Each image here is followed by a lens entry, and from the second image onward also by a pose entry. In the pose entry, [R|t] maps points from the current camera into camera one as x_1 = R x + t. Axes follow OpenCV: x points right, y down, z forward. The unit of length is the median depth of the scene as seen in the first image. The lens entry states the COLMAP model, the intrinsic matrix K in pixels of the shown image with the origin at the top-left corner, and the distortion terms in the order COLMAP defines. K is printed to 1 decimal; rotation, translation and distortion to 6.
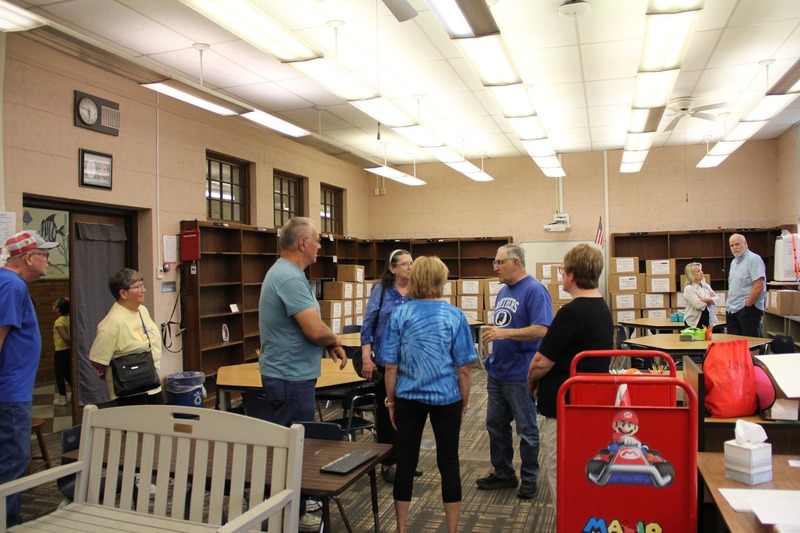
lens RADIAL K [[660.6, 0, 400.0], [0, 660.6, 266.5], [0, 0, 1]] dist [-0.132929, 0.000836]
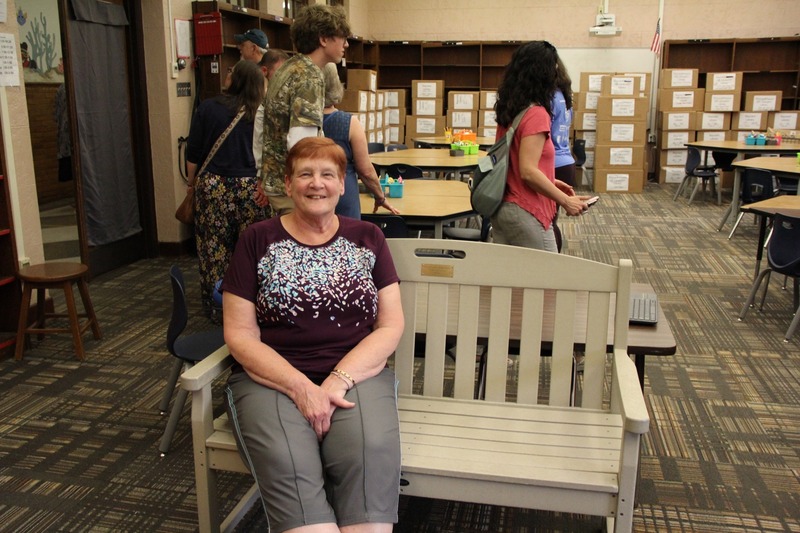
lens RADIAL K [[728.1, 0, 400.0], [0, 728.1, 266.5], [0, 0, 1]] dist [-0.103042, 0.121342]
pose [[0.994664, -0.008854, 0.102786, -0.126827], [-0.016599, 0.969597, 0.244144, 0.014835], [-0.101823, -0.244548, 0.964276, 0.066751]]
